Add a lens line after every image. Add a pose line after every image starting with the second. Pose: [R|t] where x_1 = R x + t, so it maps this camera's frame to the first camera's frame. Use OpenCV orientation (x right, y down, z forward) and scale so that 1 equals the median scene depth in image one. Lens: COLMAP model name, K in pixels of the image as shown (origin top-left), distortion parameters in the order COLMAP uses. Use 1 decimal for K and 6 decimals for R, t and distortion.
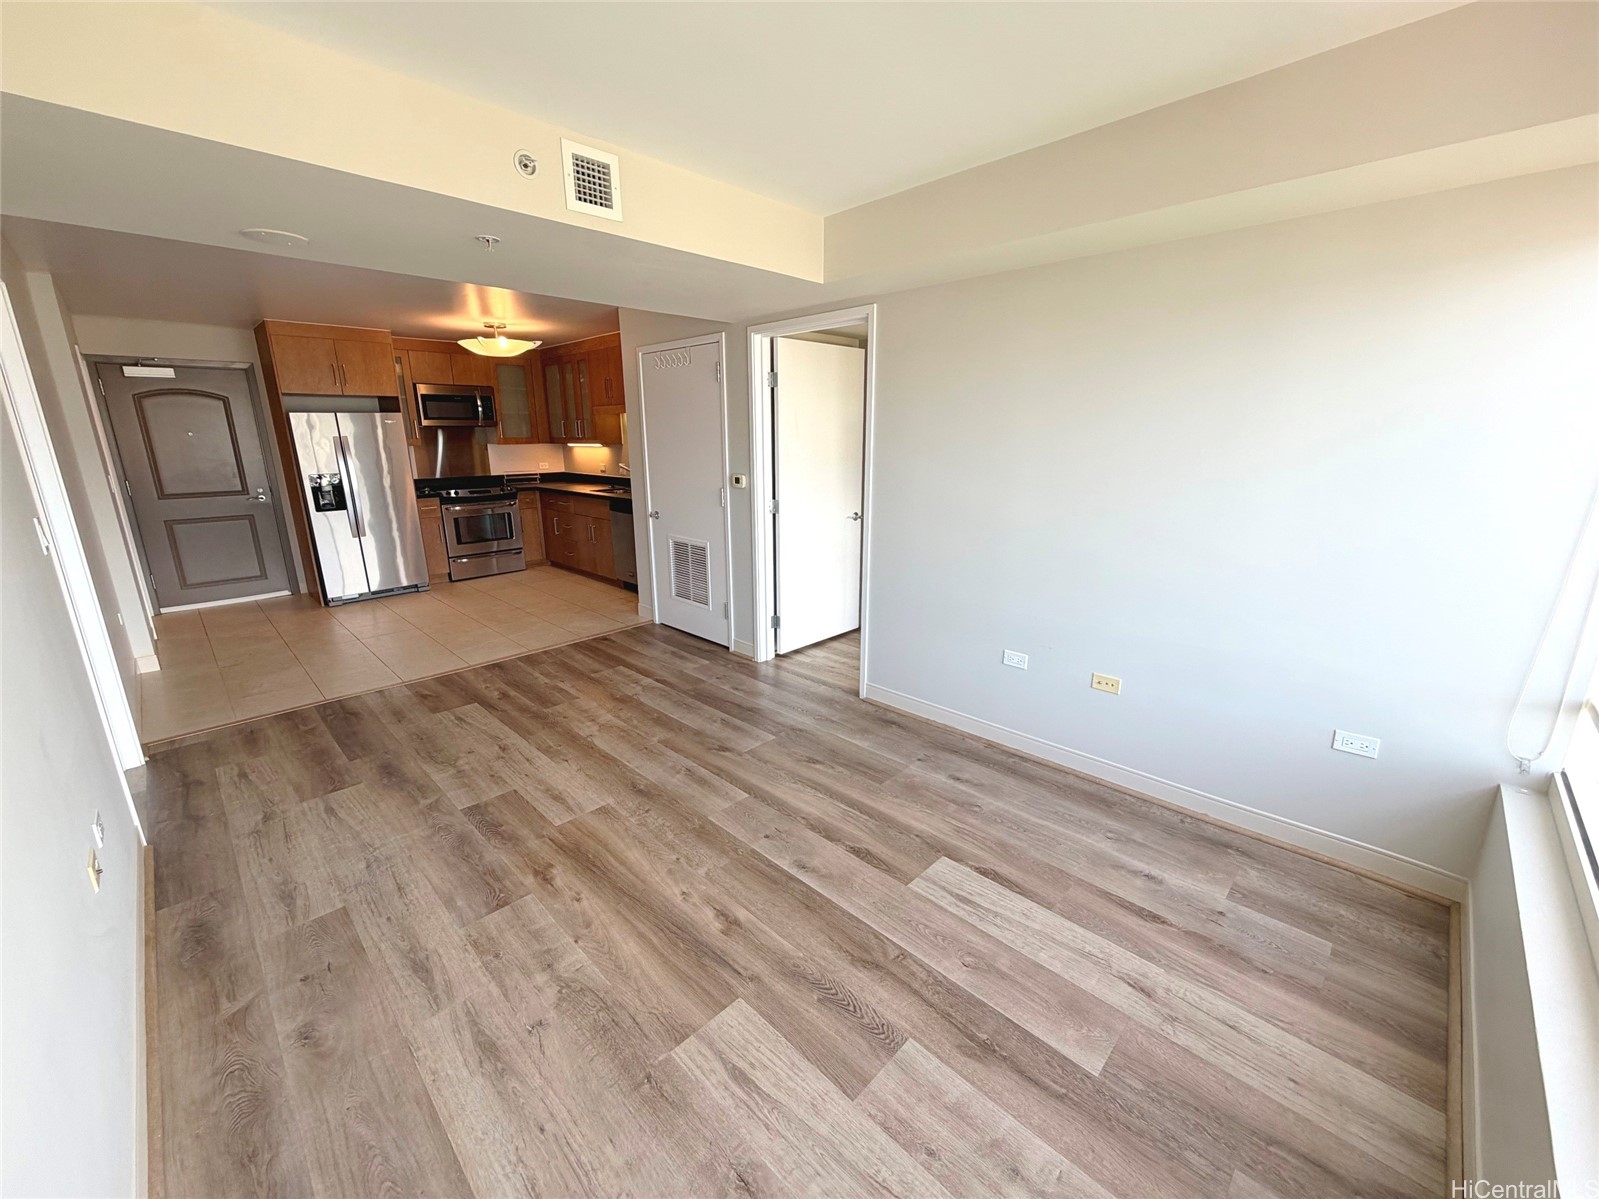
lens RADIAL K [[636.6, 0, 791.1], [0, 636.6, 602.1], [0, 0, 1]] dist [0.001208, -0.000492]
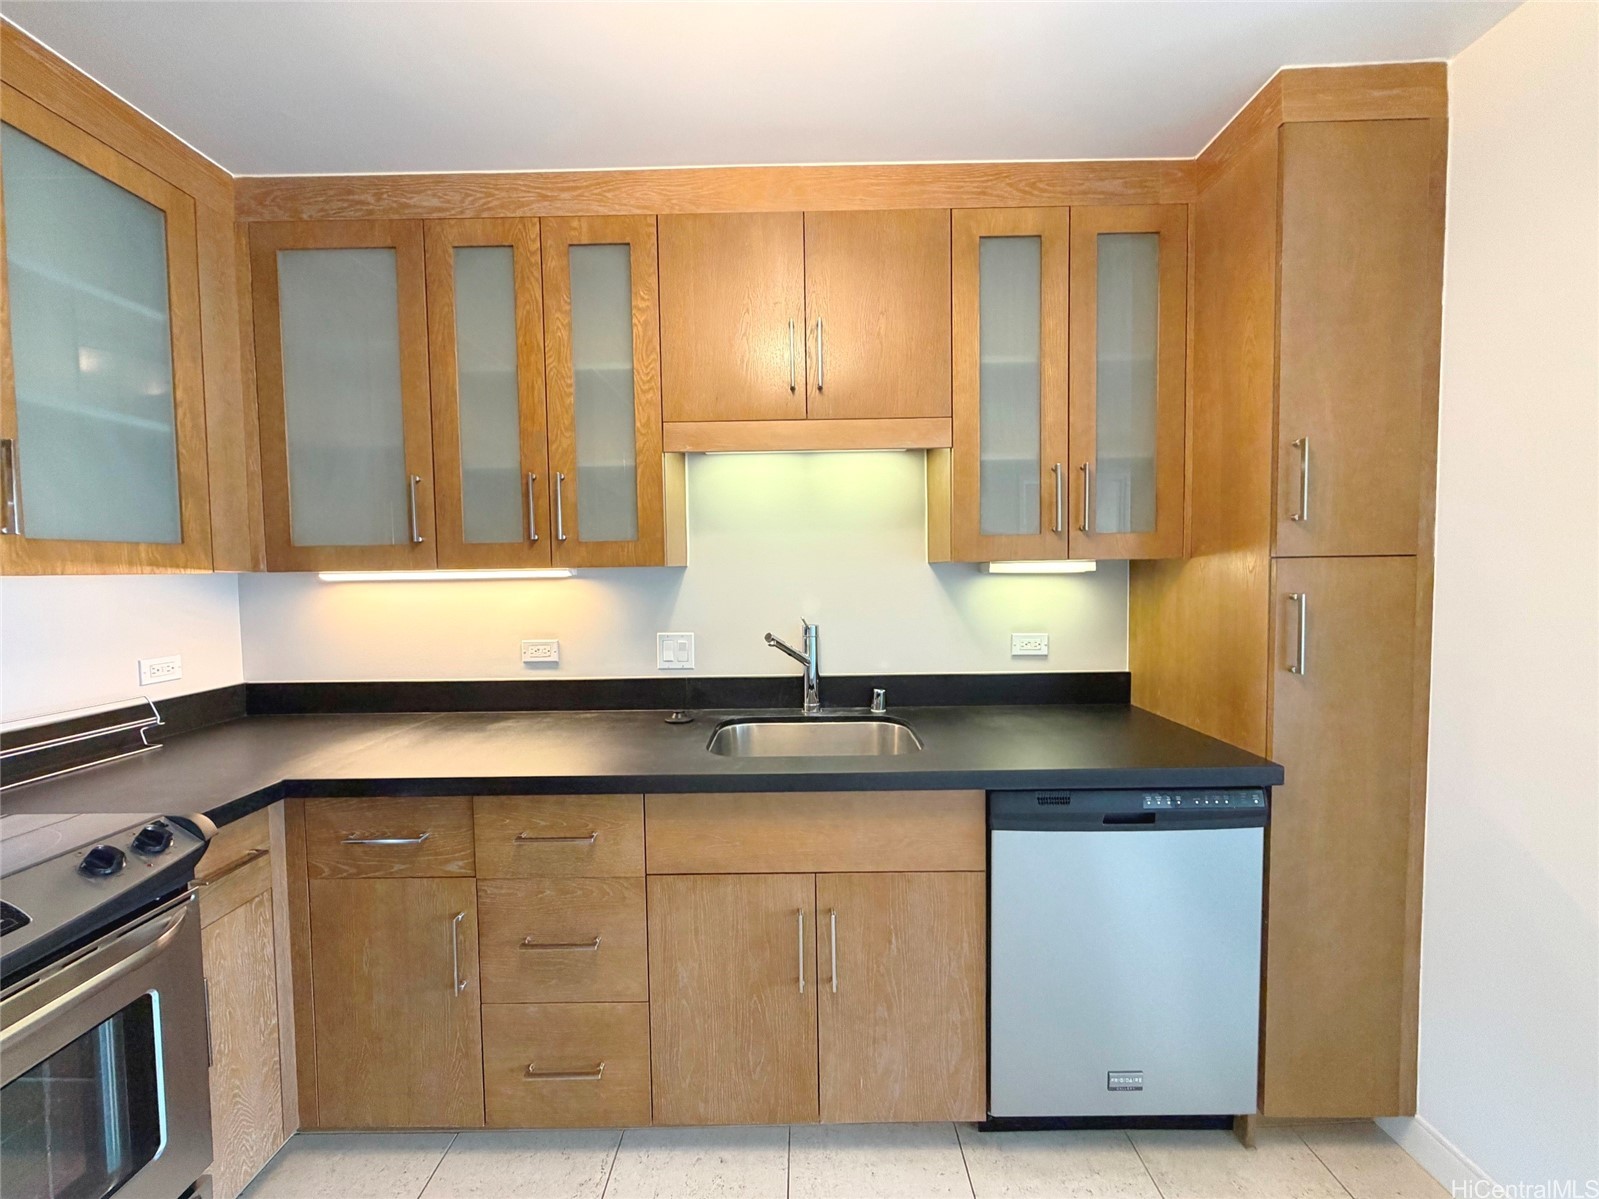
lens RADIAL K [[636.6, 0, 795.3], [0, 636.6, 597.2], [0, 0, 1]] dist [0.001208, -0.000492]
pose [[0.708657, -0.036020, 0.704633, -0.965369], [0.191833, 0.970910, -0.143297, -0.403031], [-0.678974, 0.236720, 0.694952, 1.688094]]
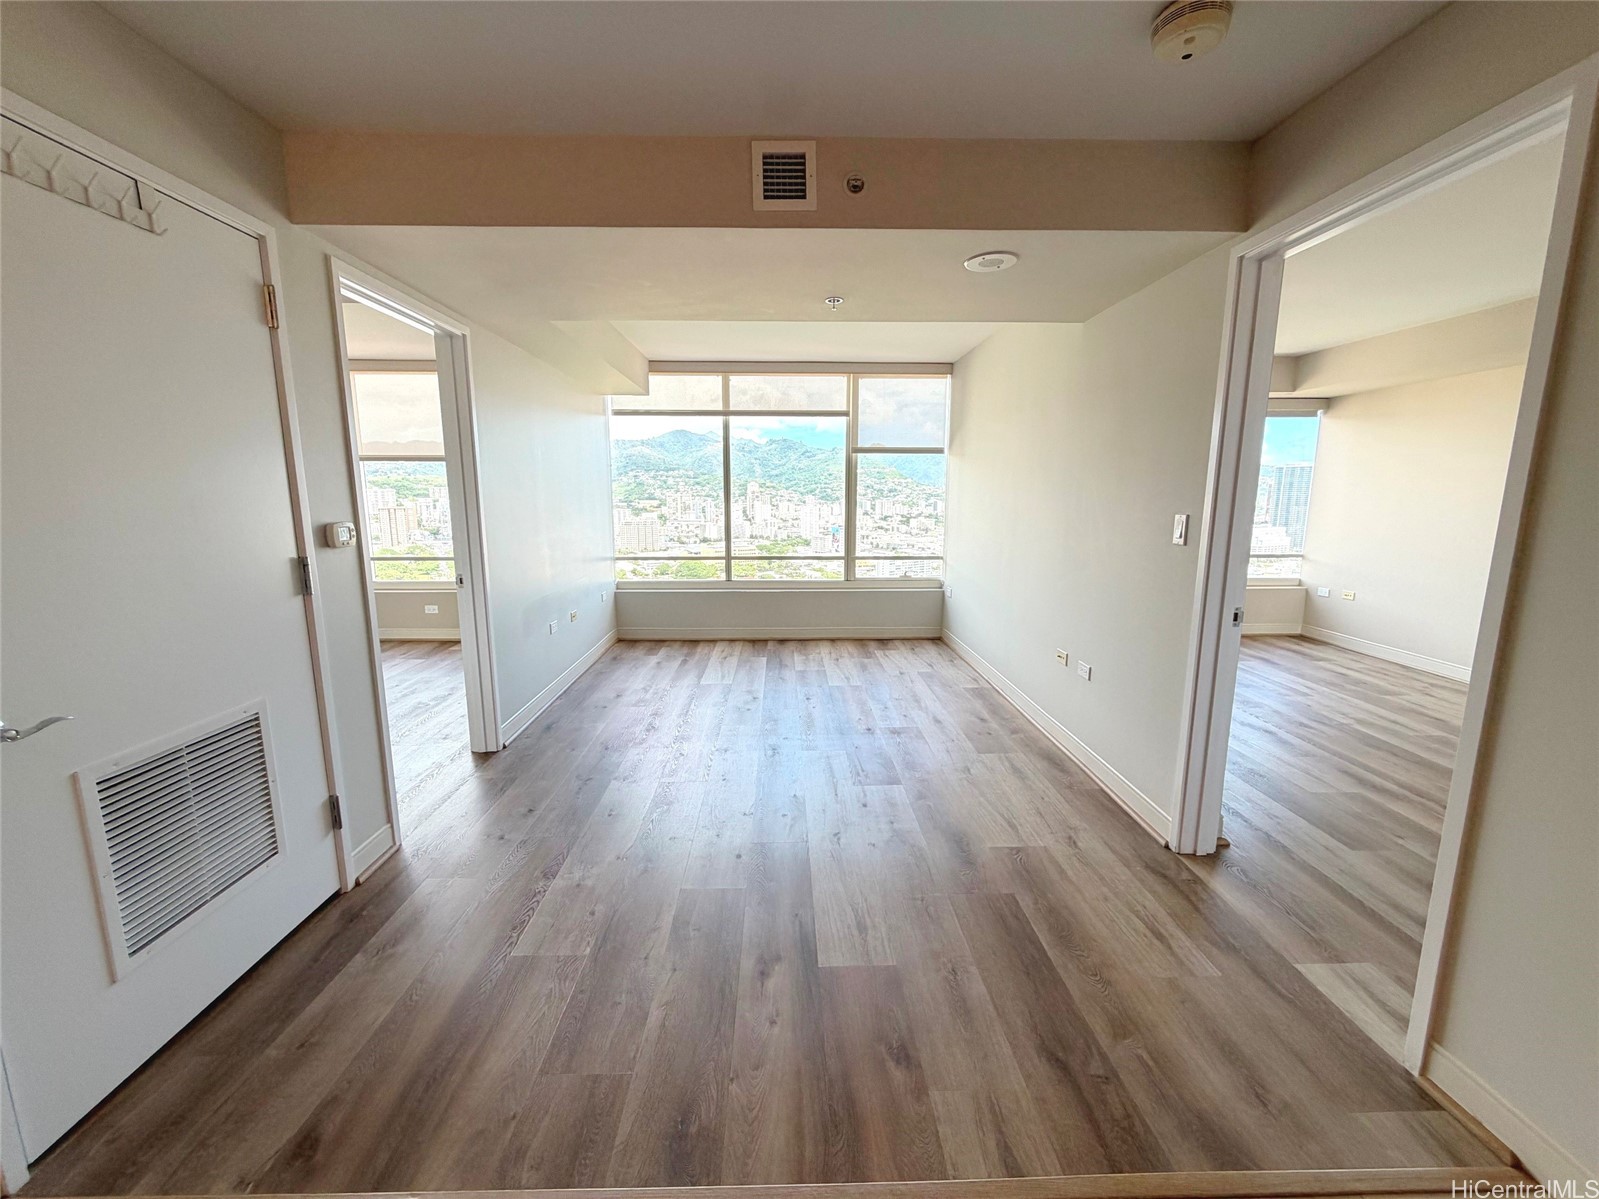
lens RADIAL K [[636.6, 0, 795.5], [0, 636.6, 593.4], [0, 0, 1]] dist [0.001208, -0.000492]
pose [[-0.728739, -0.112909, 0.675419, -0.949143], [0.175355, 0.922660, 0.343438, -0.345836], [-0.661959, 0.368715, -0.652579, 1.490302]]
